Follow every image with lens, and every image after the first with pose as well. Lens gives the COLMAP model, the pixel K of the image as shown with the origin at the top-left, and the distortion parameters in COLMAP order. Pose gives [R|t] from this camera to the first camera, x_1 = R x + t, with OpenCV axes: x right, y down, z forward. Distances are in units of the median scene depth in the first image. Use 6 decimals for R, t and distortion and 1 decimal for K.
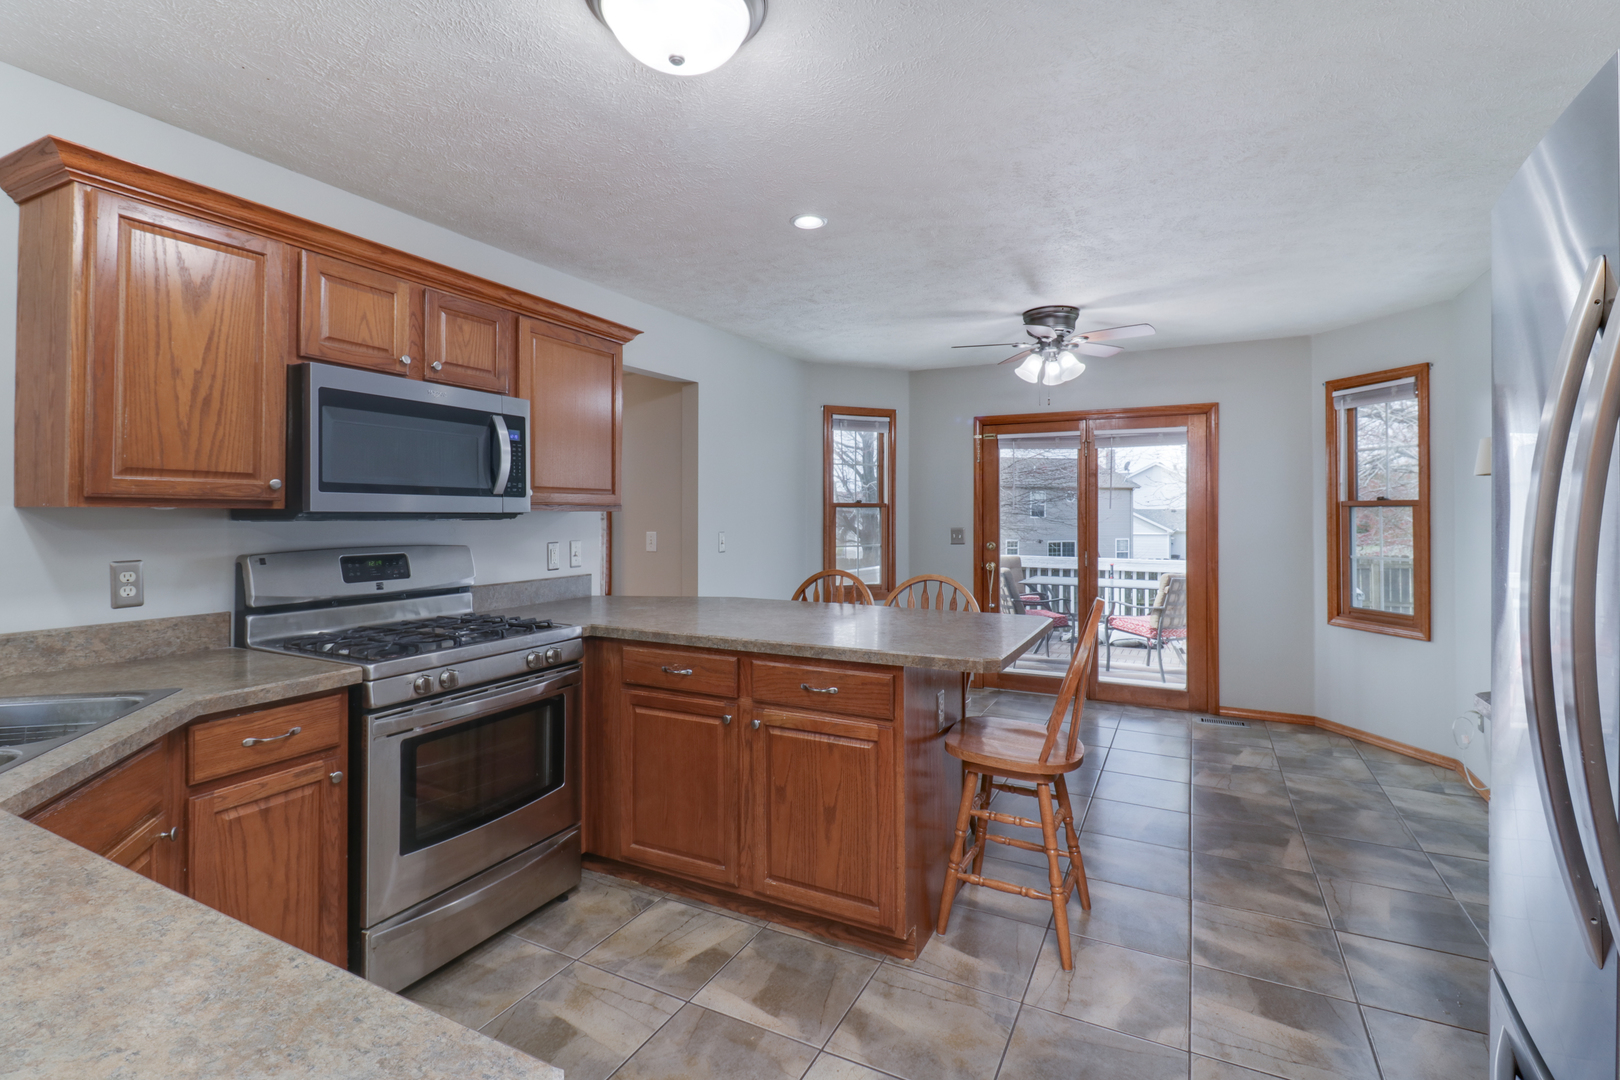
lens RADIAL K [[738.5, 0, 814.5], [0, 738.5, 518.0], [0, 0, 1]] dist [0.005265, 0.000282]
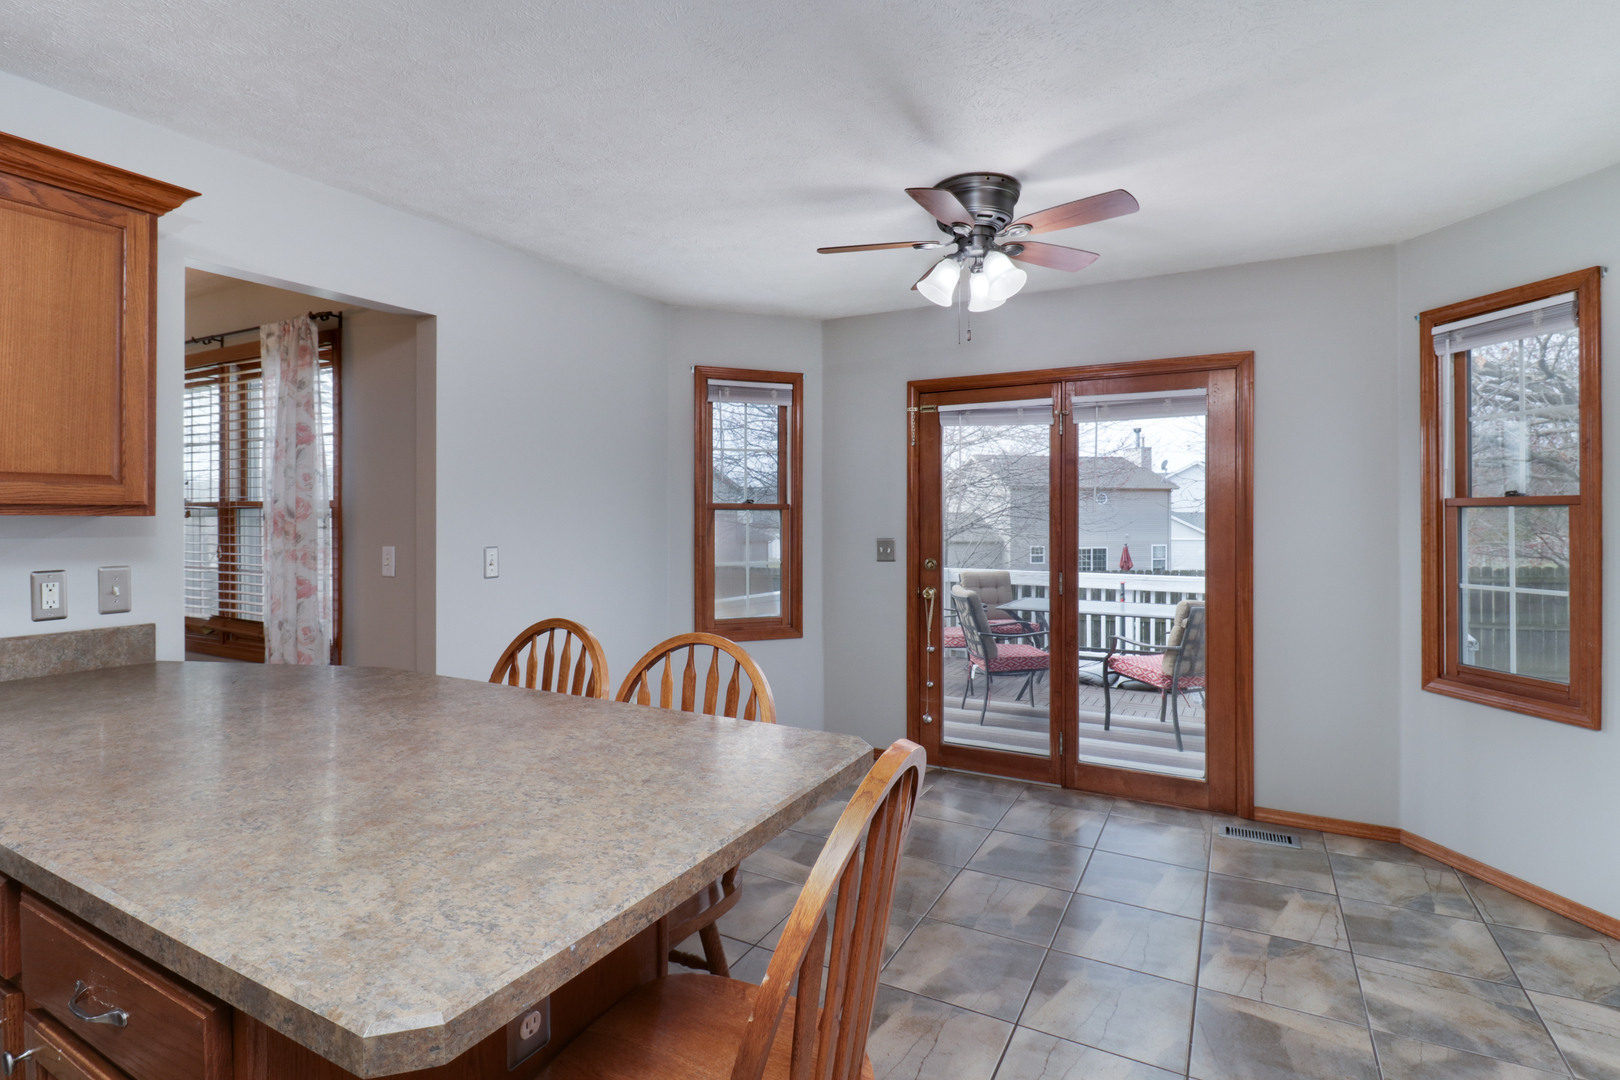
lens RADIAL K [[787.4, 0, 812.1], [0, 787.4, 527.0], [0, 0, 1]] dist [-0.004699, -0.002554]
pose [[0.999730, -0.000947, -0.023207, 0.170634], [0.001093, 0.999980, 0.006284, -0.002991], [0.023200, -0.006308, 0.999711, 0.293042]]
